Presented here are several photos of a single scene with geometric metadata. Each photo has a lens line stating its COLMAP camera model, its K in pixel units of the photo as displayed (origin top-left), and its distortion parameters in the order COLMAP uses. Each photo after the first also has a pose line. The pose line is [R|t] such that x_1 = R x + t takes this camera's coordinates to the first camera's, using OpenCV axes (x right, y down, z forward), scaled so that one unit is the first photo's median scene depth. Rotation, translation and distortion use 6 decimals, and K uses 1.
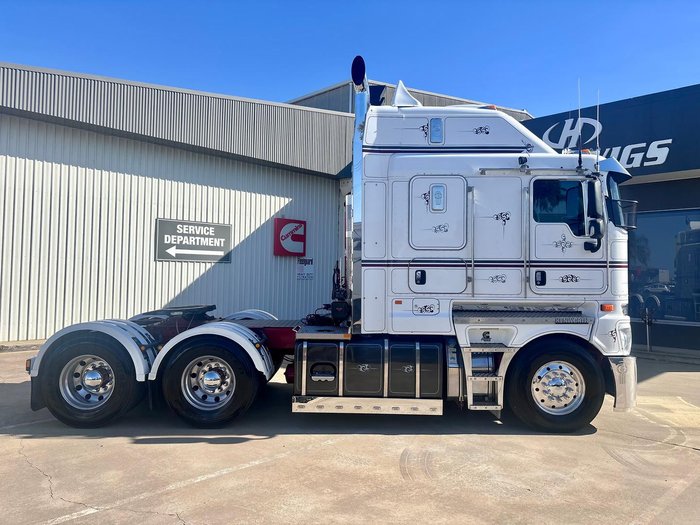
lens RADIAL K [[529.5, 0, 355.3], [0, 529.5, 256.8], [0, 0, 1]] dist [0.060052, -0.065593]
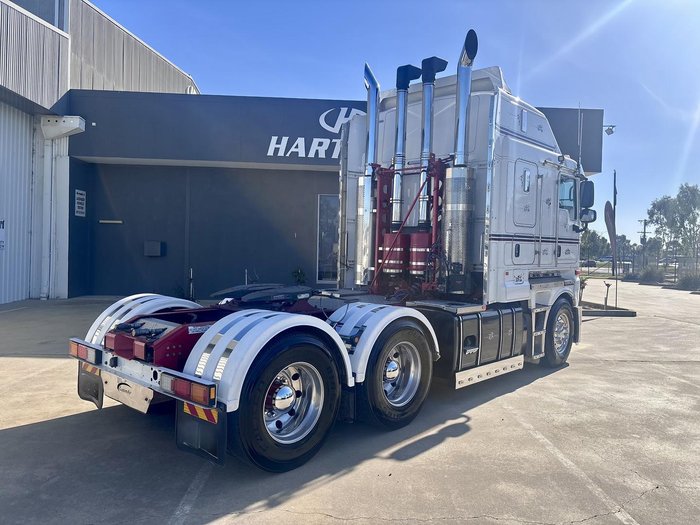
lens RADIAL K [[529.5, 0, 355.3], [0, 529.5, 256.8], [0, 0, 1]] dist [0.060052, -0.065593]
pose [[0.673160, -0.006624, 0.739467, -0.947195], [-0.035945, 0.998485, 0.041666, 0.017298], [-0.738623, -0.054628, 0.671902, 0.494841]]
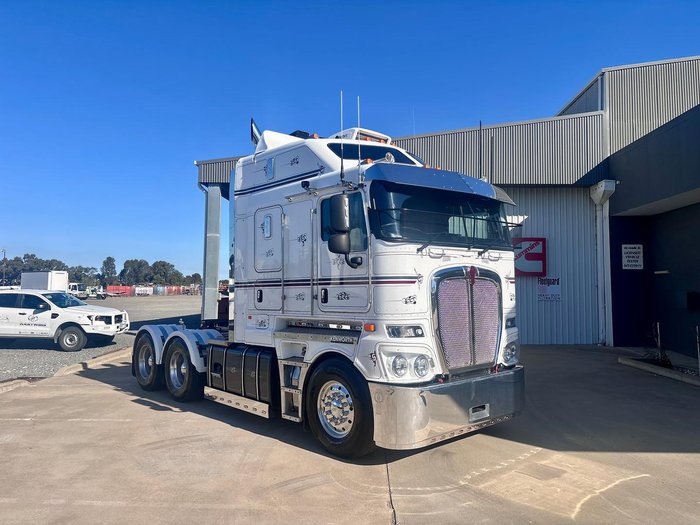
lens RADIAL K [[529.5, 0, 355.3], [0, 529.5, 256.8], [0, 0, 1]] dist [0.060052, -0.065593]
pose [[0.679981, -0.059101, -0.730843, 1.127367], [0.028161, 0.998116, -0.054514, 0.022281], [0.732688, 0.016487, 0.680365, 0.359579]]
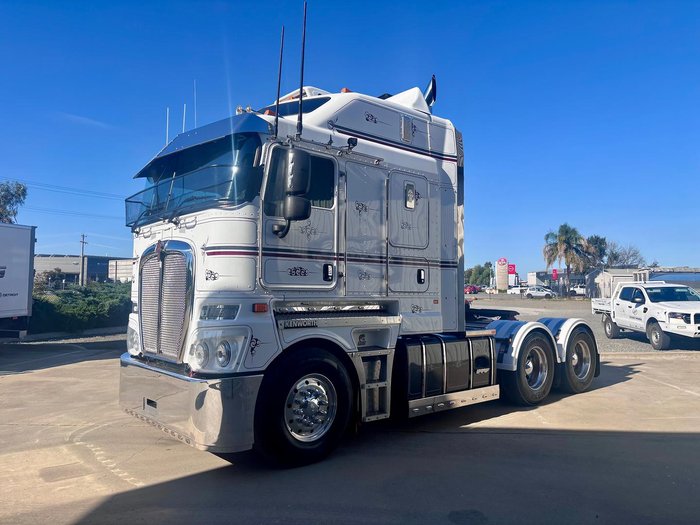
lens RADIAL K [[529.5, 0, 355.3], [0, 529.5, 256.8], [0, 0, 1]] dist [0.060052, -0.065593]
pose [[-0.752301, -0.057360, -0.656318, 0.876673], [0.000718, 0.996131, -0.087881, 0.096513], [0.658819, -0.066584, -0.749349, 2.081303]]
